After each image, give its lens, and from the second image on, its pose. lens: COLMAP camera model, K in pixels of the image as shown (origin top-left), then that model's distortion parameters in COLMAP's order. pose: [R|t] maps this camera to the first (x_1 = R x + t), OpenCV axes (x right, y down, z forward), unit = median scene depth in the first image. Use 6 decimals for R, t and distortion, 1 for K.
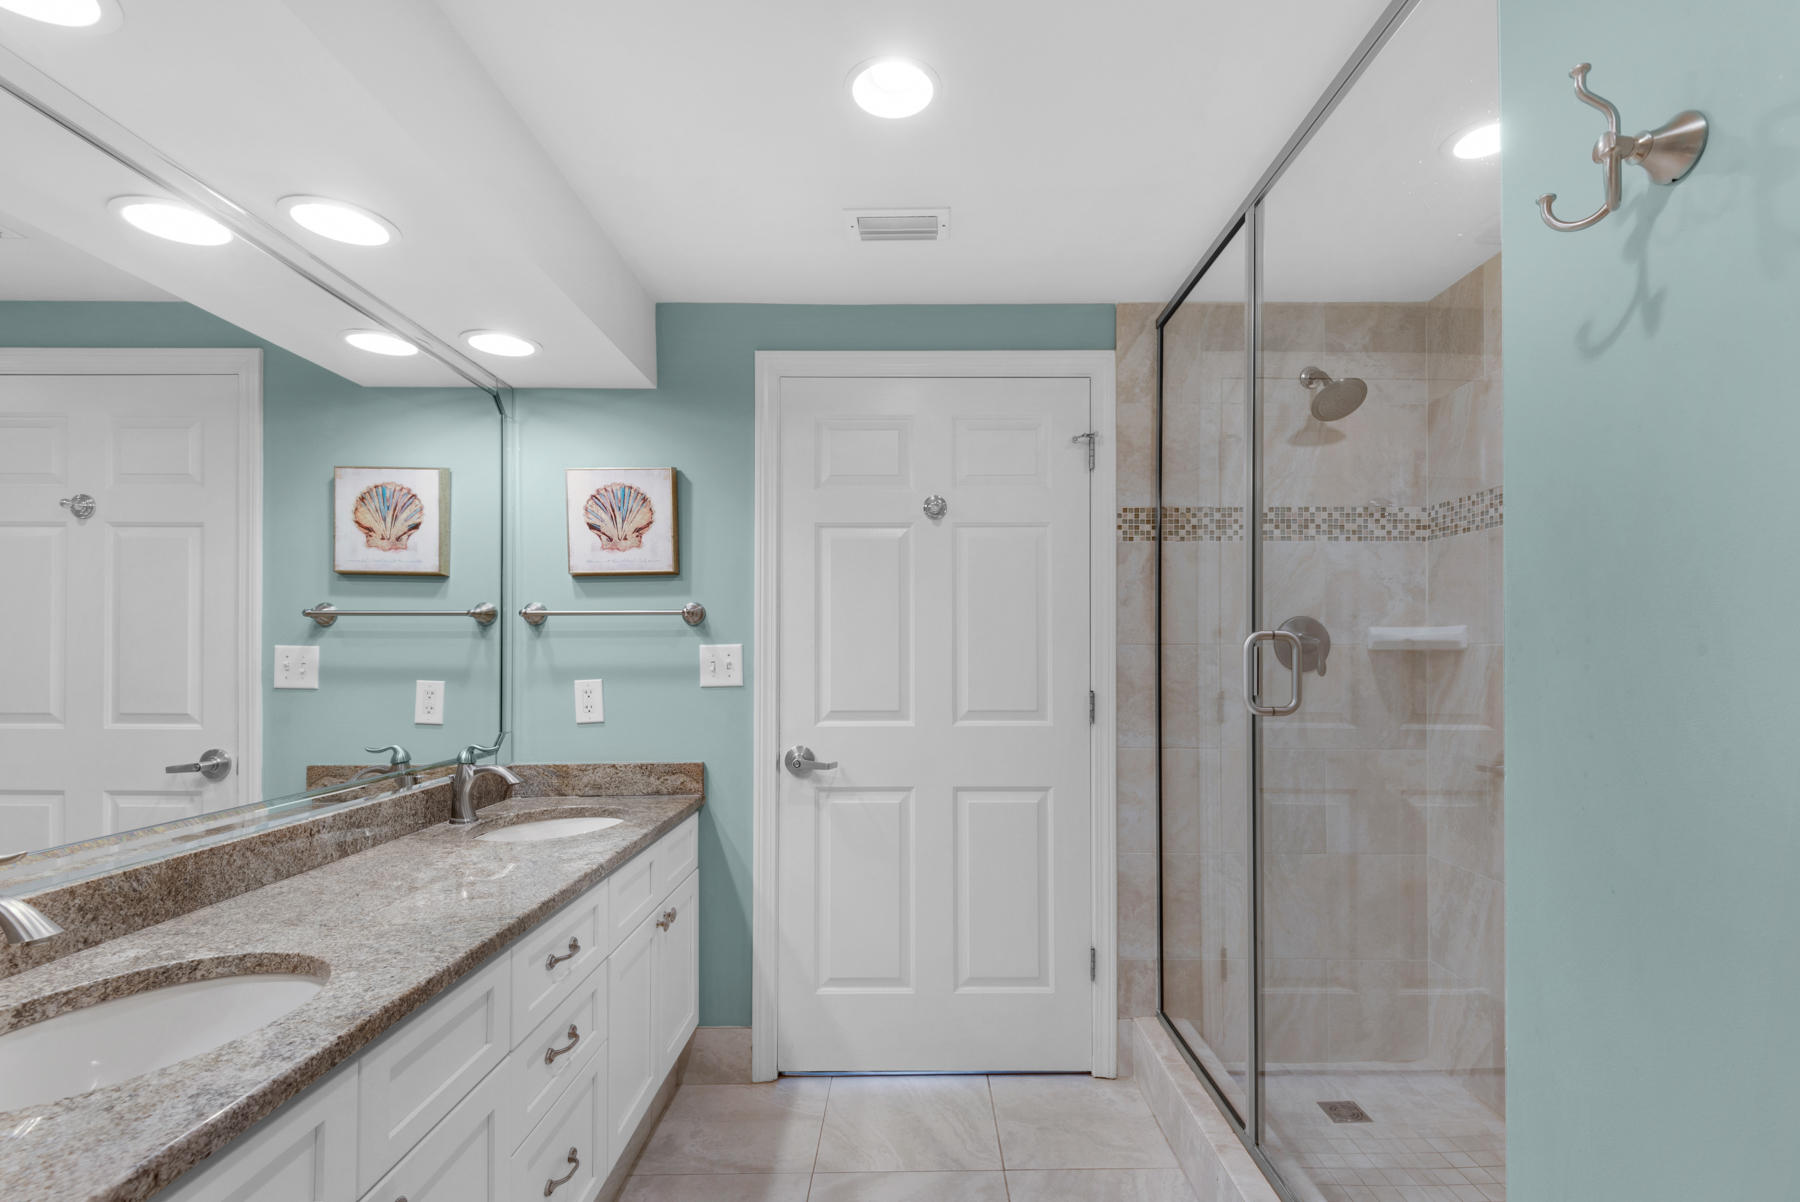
lens RADIAL K [[833.4, 0, 907.6], [0, 833.4, 638.3], [0, 0, 1]] dist [0.037861, -0.024011]
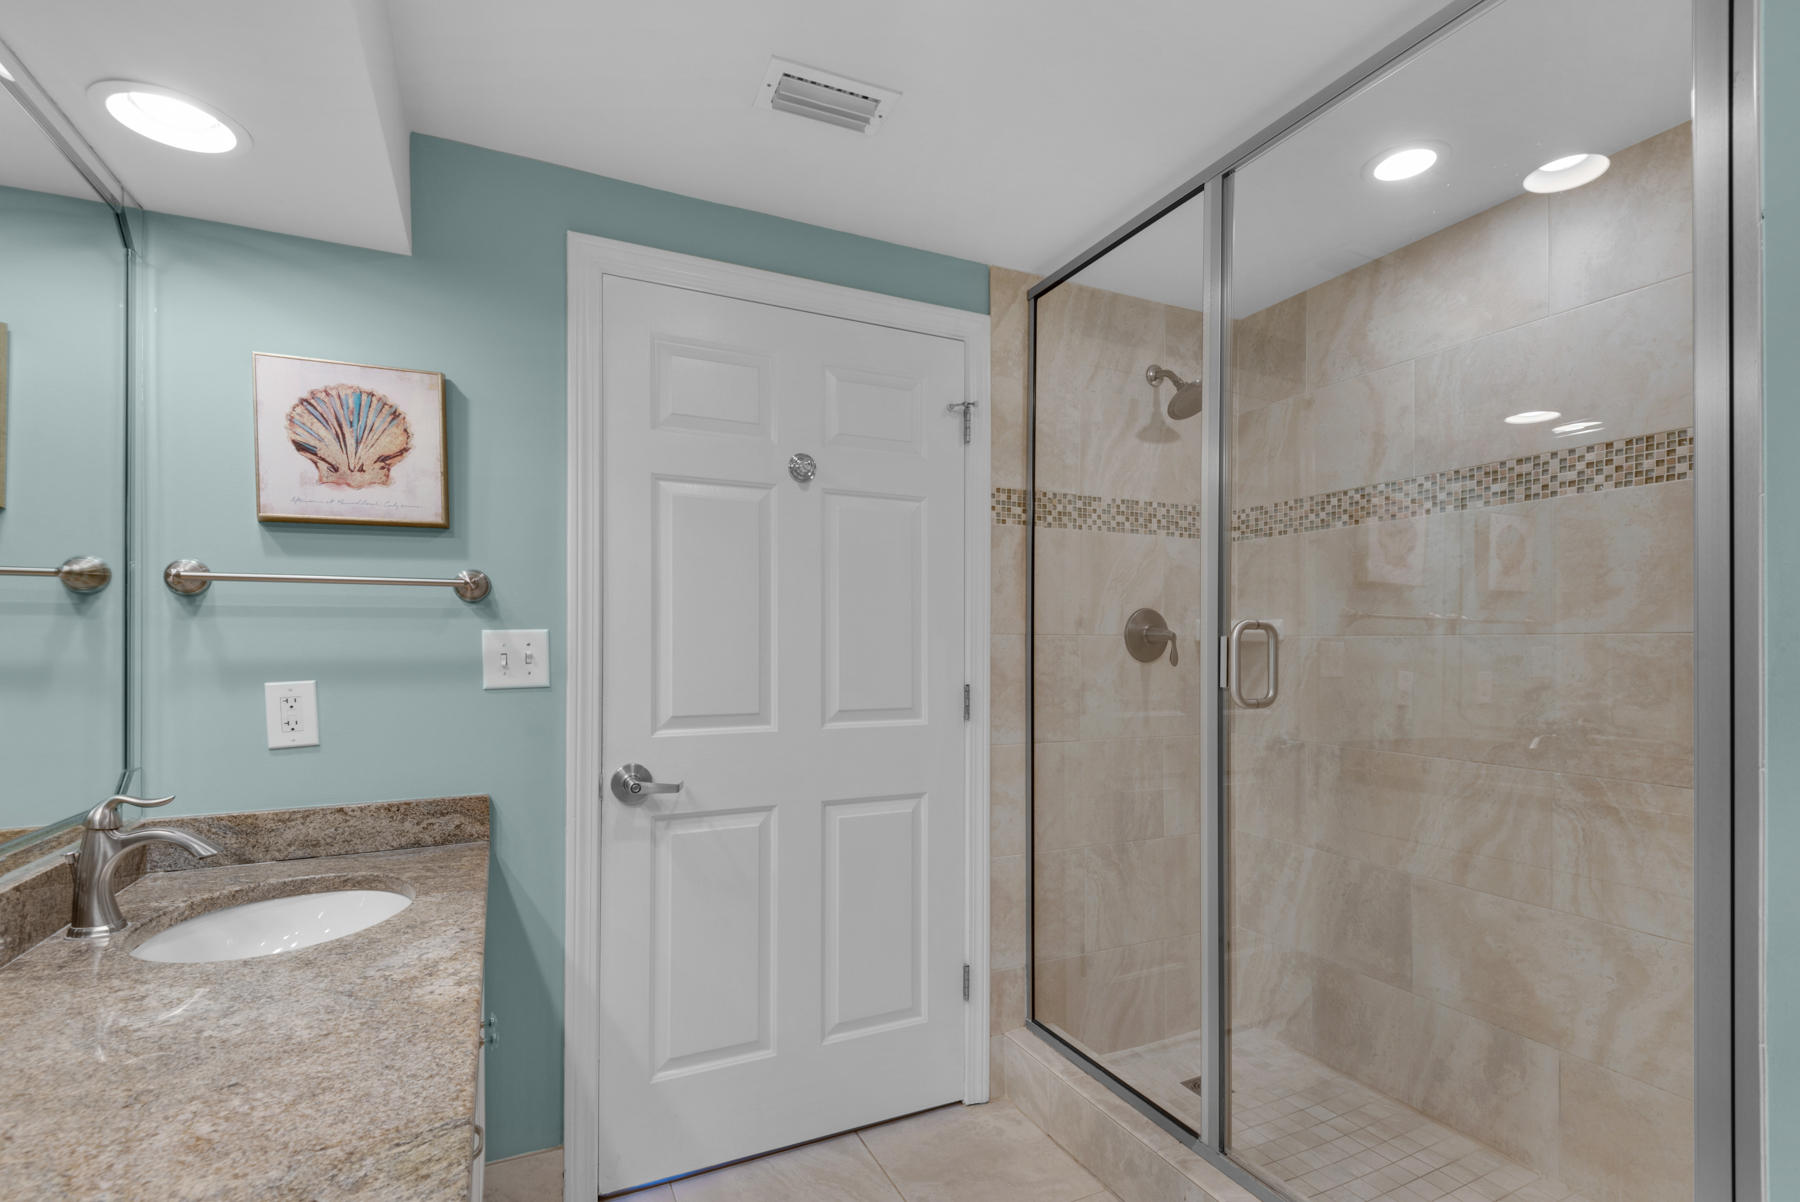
lens RADIAL K [[833.4, 0, 907.6], [0, 833.4, 638.3], [0, 0, 1]] dist [0.037861, -0.024011]
pose [[0.904609, 0.006432, 0.426194, -0.228905], [-0.010444, 0.999920, 0.007077, 0.006369], [-0.426115, -0.010853, 0.904604, 0.201448]]
